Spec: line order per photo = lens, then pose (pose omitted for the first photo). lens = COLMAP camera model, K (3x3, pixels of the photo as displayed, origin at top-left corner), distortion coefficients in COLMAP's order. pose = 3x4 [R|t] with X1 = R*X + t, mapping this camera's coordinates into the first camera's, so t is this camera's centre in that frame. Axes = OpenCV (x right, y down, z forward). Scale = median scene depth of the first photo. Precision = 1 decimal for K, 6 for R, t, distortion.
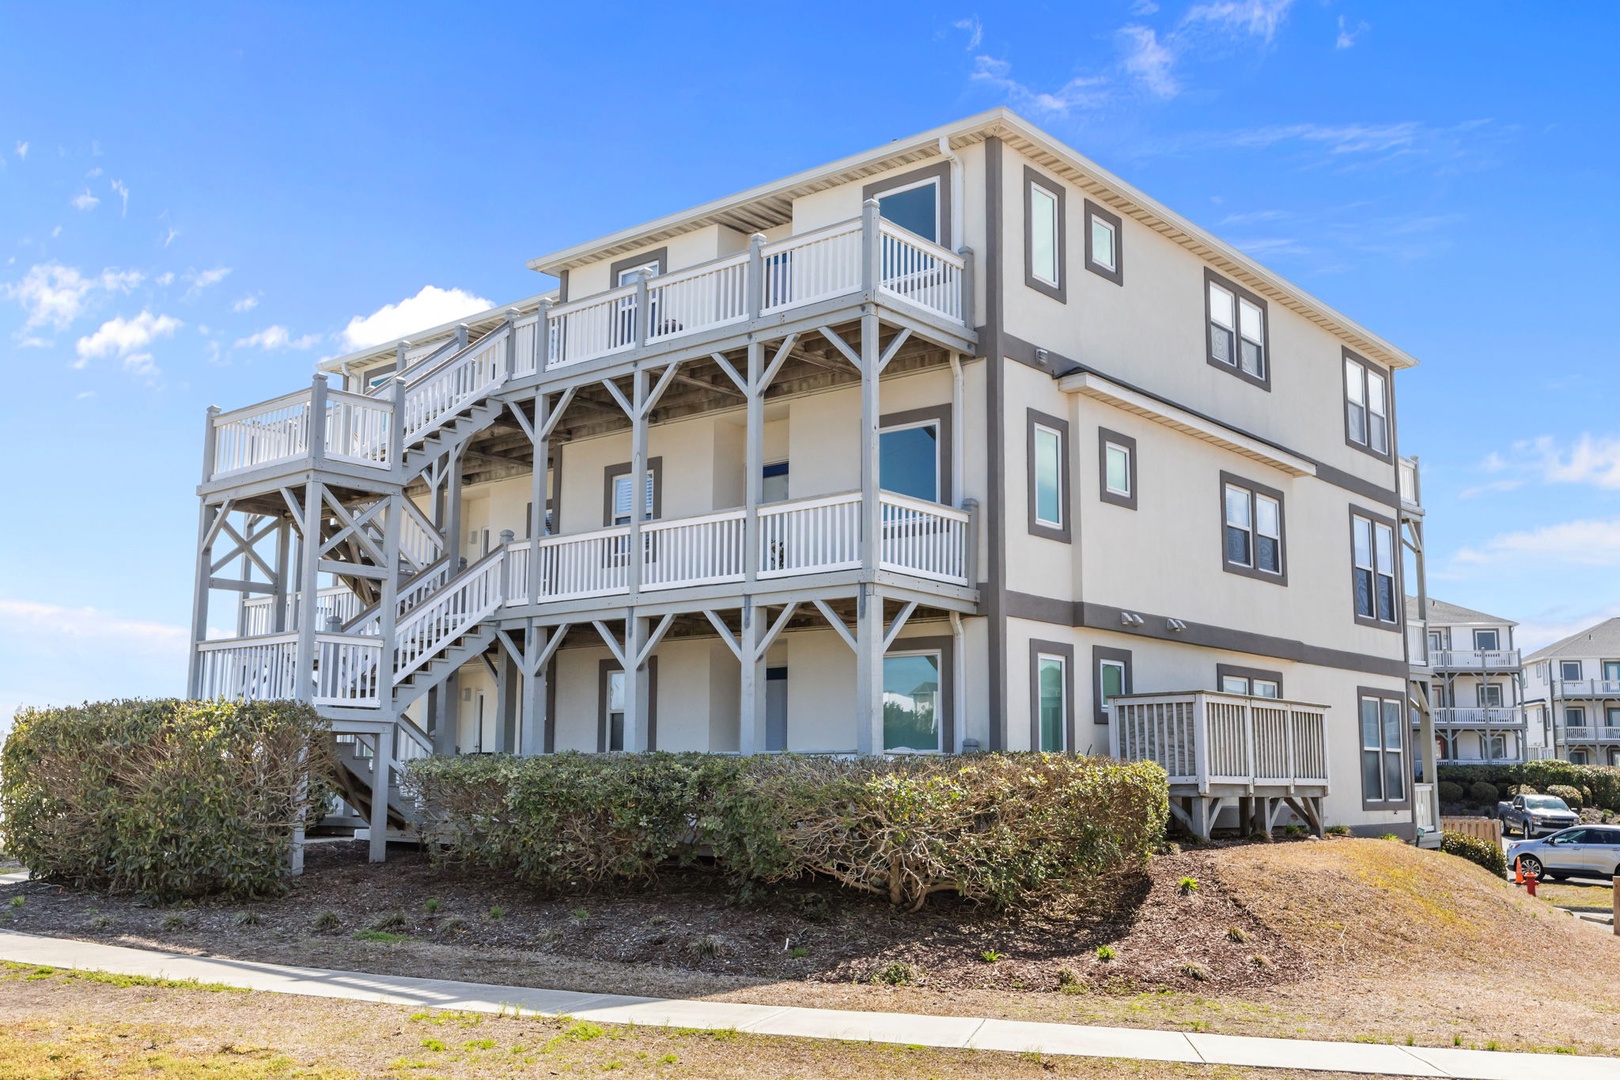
lens RADIAL K [[1550.9, 0, 810.0], [0, 1550.9, 540.0], [0, 0, 1]] dist [-0.112433, 0.206306]
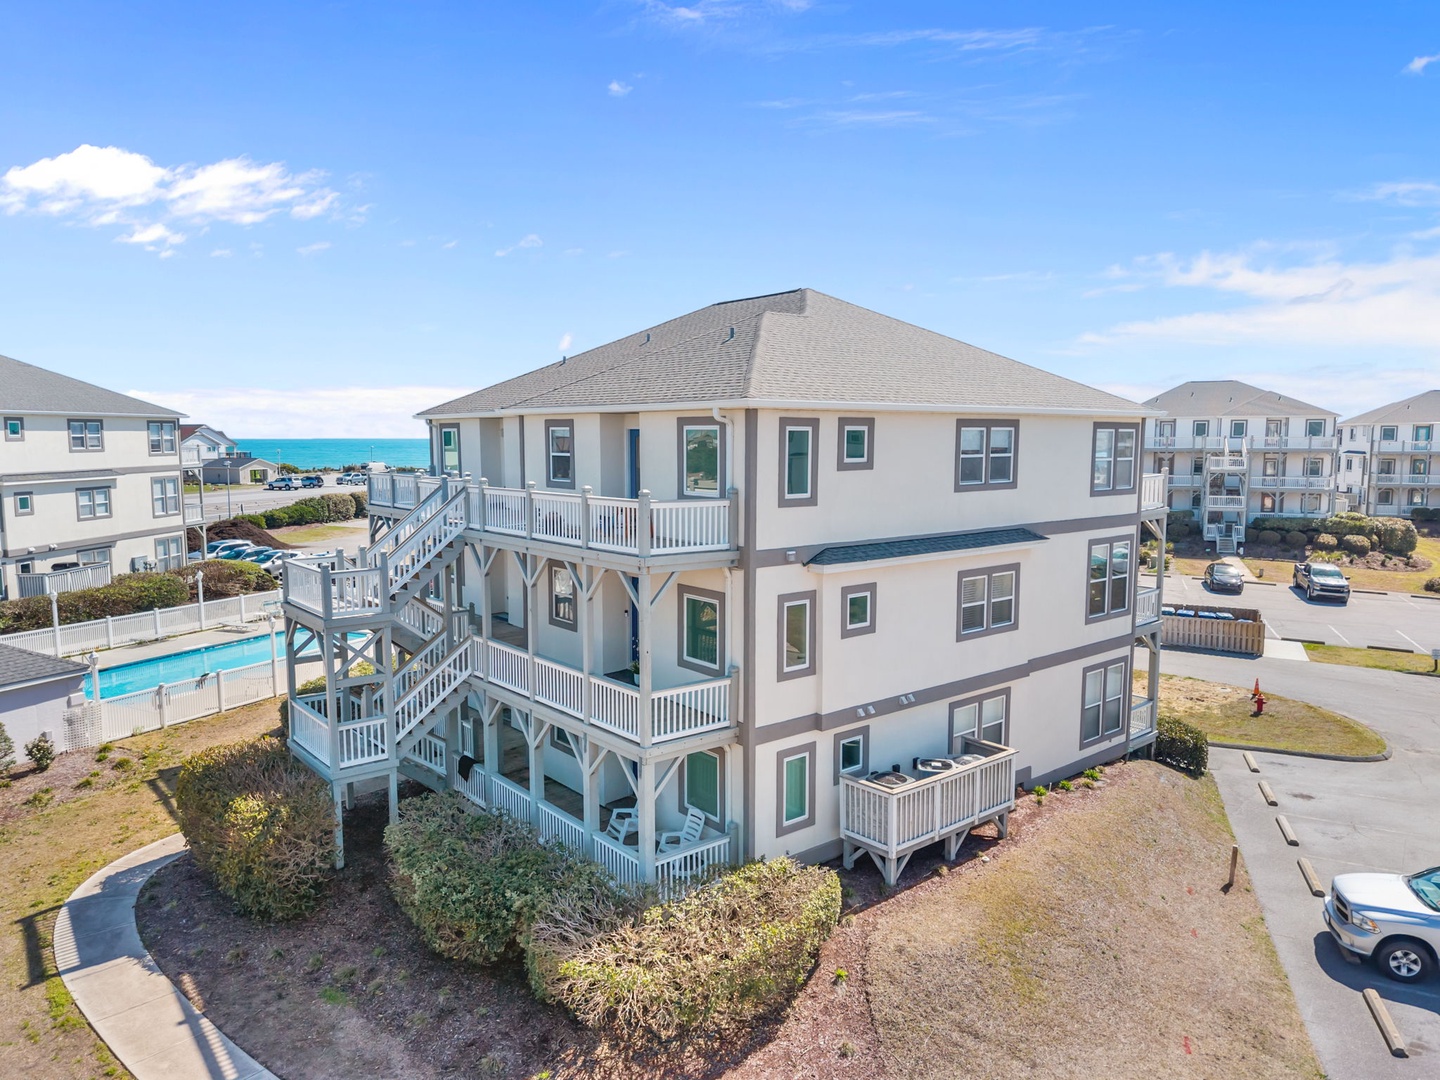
lens RADIAL K [[966.3, 0, 713.5], [0, 966.3, 540.8], [0, 0, 1]] dist [-0.005374, -0.000297]
pose [[0.984197, 0.010928, -0.176739, 0.223092], [0.036331, 0.964400, 0.261942, -0.347102], [0.173309, -0.264224, 0.948762, 0.142387]]
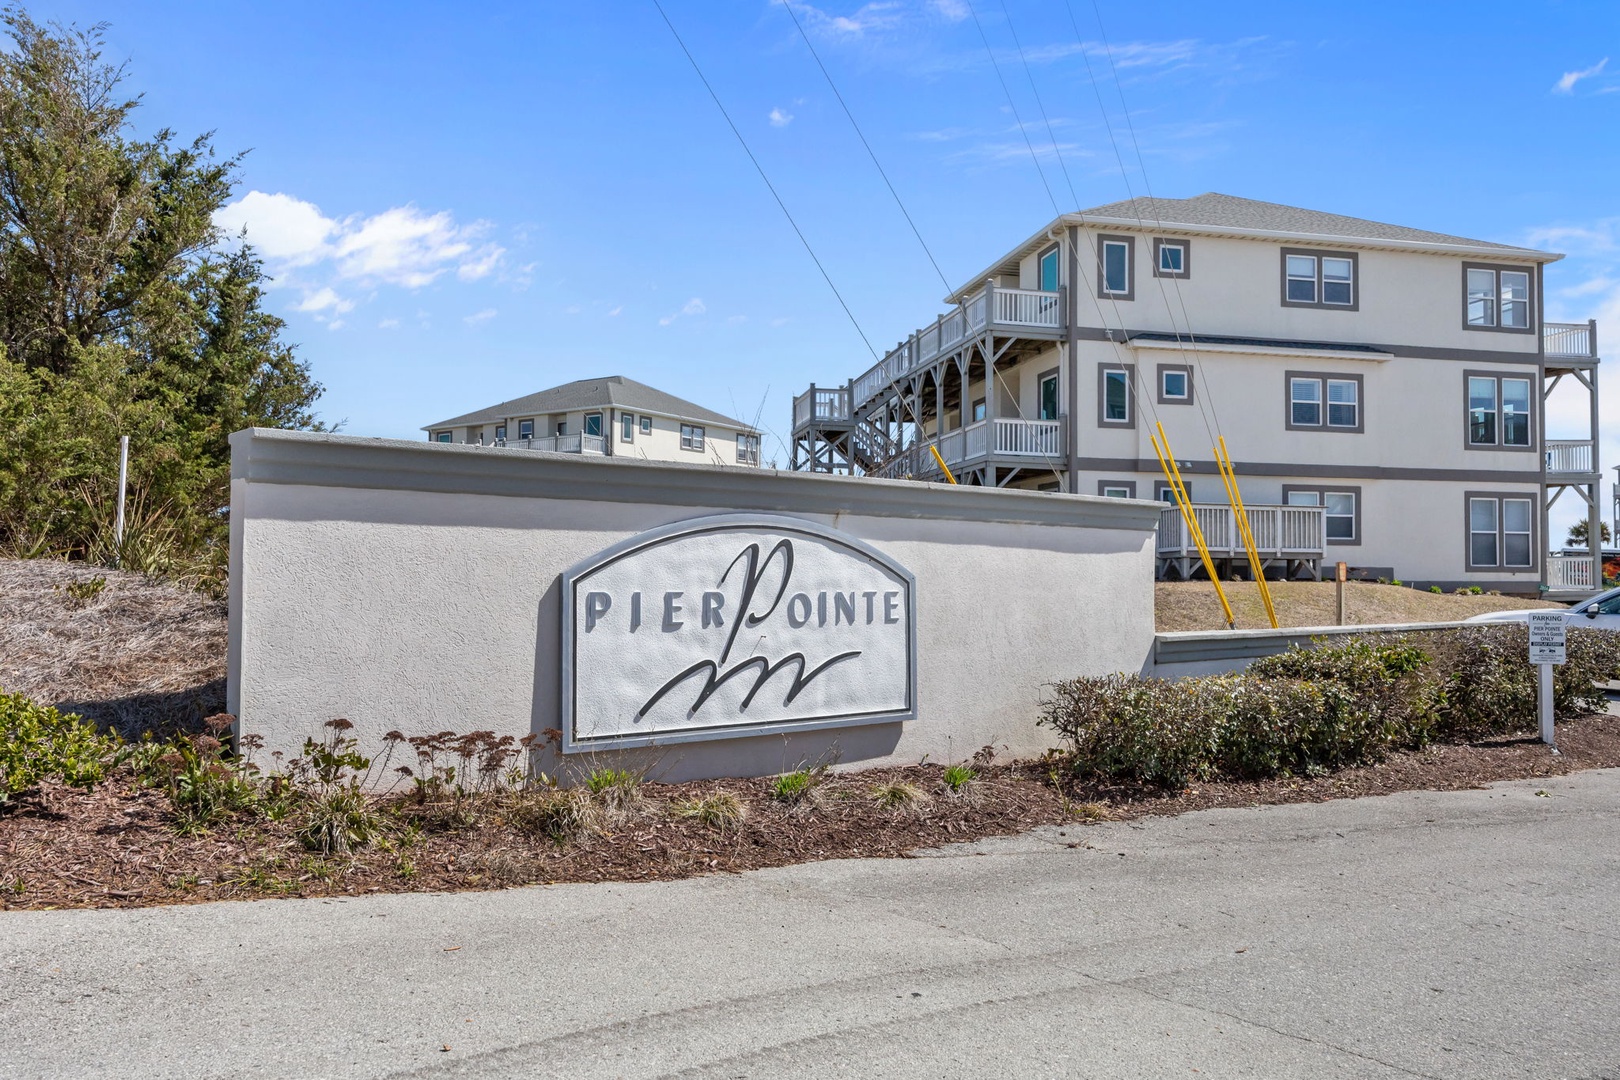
lens RADIAL K [[1141.3, 0, 818.7], [0, 1141.3, 530.5], [0, 0, 1]] dist [-0.000430, 0.002892]
pose [[0.796032, -0.022846, -0.604823, 0.680415], [0.093531, 0.991927, 0.085632, -0.029092], [0.597984, -0.124736, 0.791742, -0.359453]]
